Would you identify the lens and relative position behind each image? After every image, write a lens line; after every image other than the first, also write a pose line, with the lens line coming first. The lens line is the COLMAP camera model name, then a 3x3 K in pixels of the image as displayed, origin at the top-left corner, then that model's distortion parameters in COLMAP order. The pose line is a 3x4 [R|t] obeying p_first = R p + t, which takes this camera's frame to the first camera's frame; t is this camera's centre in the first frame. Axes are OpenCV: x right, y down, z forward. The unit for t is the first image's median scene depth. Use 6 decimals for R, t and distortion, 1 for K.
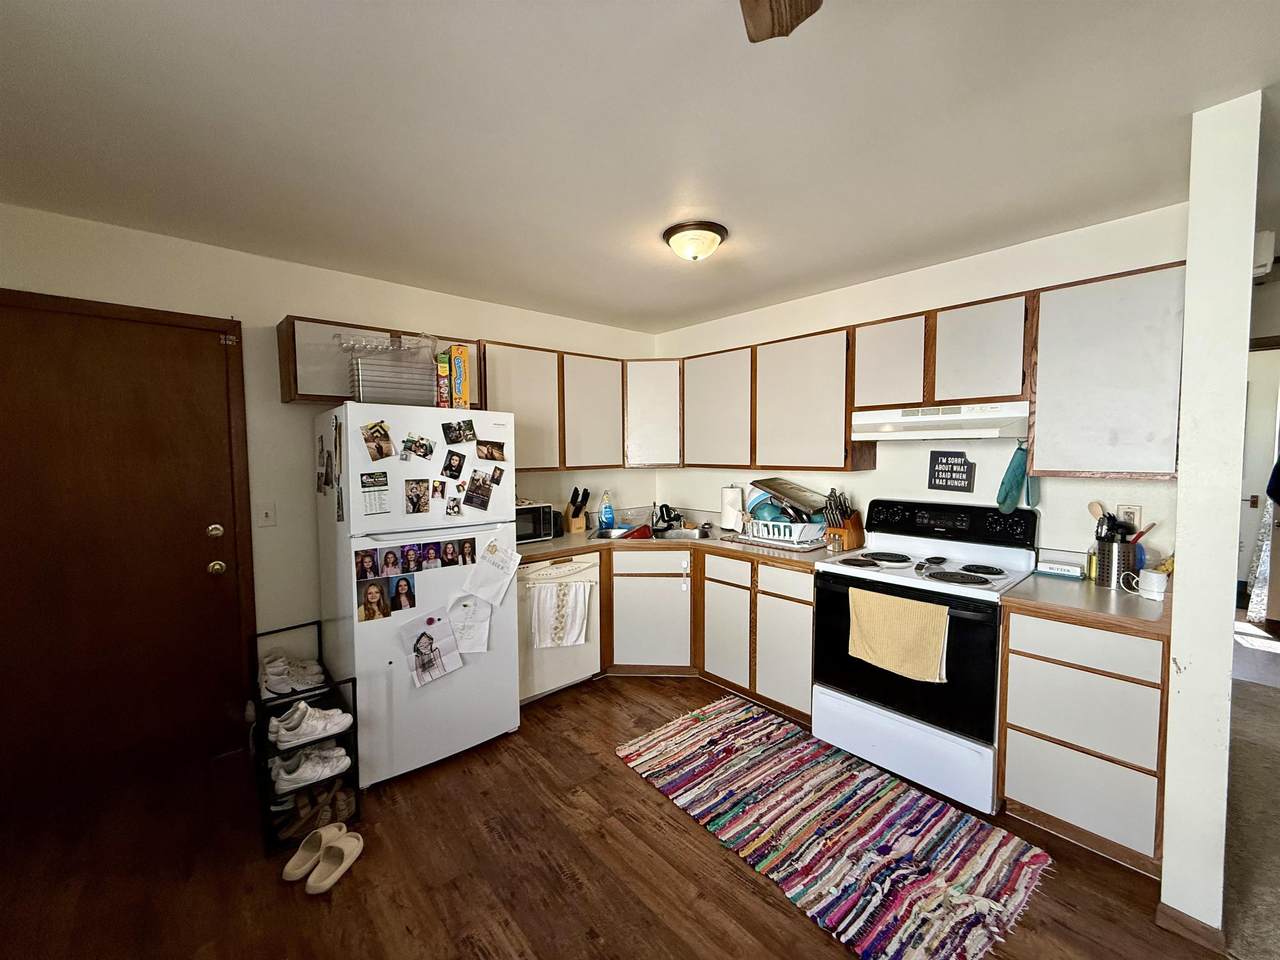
lens RADIAL K [[508.3, 0, 638.6], [0, 508.3, 479.1], [0, 0, 1]] dist [-0.000281, 0.000129]
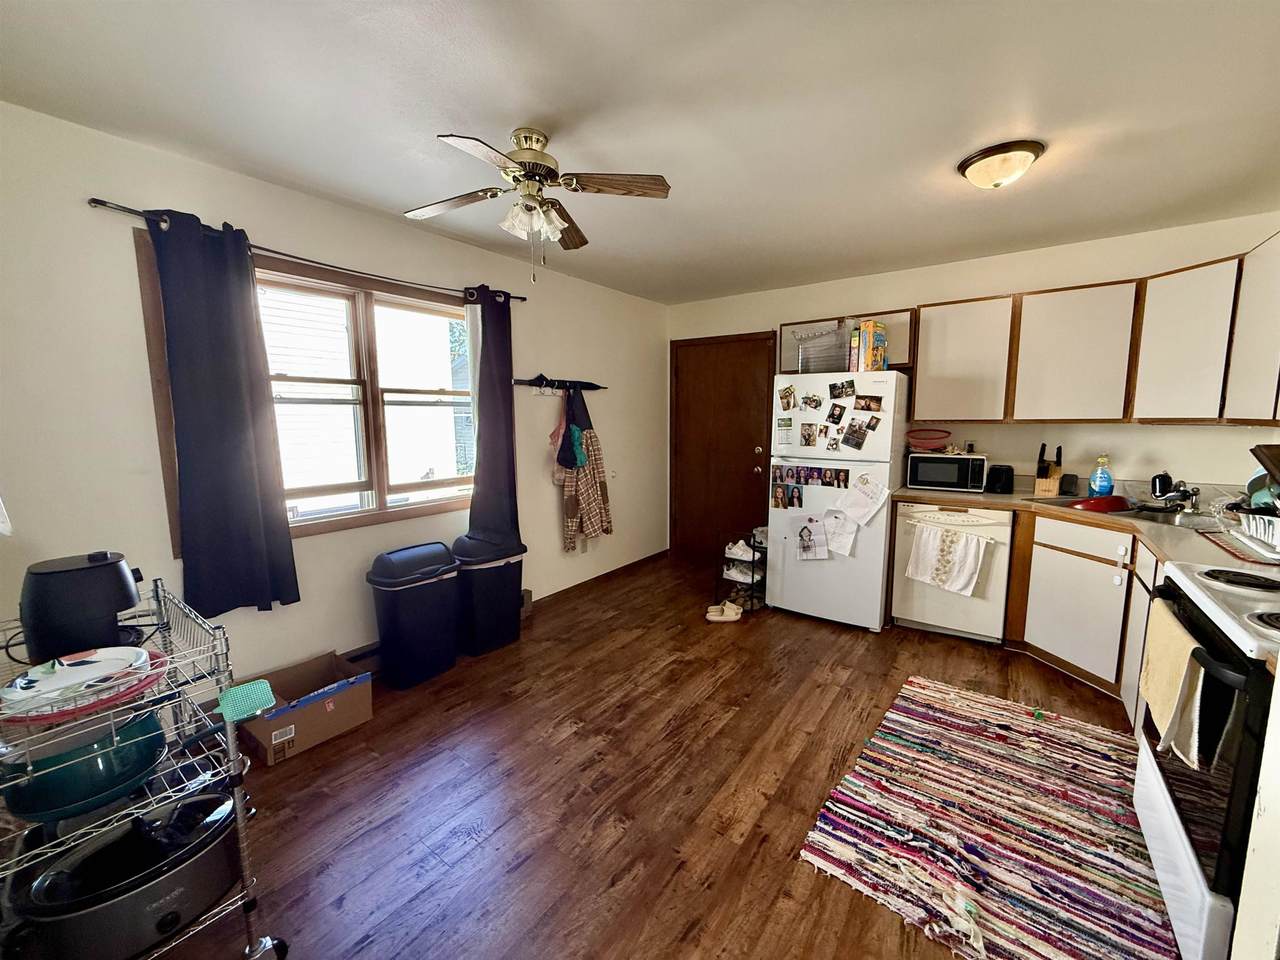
lens RADIAL K [[508.3, 0, 637.1], [0, 508.3, 479.5], [0, 0, 1]] dist [-0.000281, 0.000129]
pose [[0.214728, 0.125483, -0.968579, 0.887780], [-0.048349, 0.991862, 0.117780, 0.012001], [0.975477, 0.021539, 0.219047, 0.177169]]
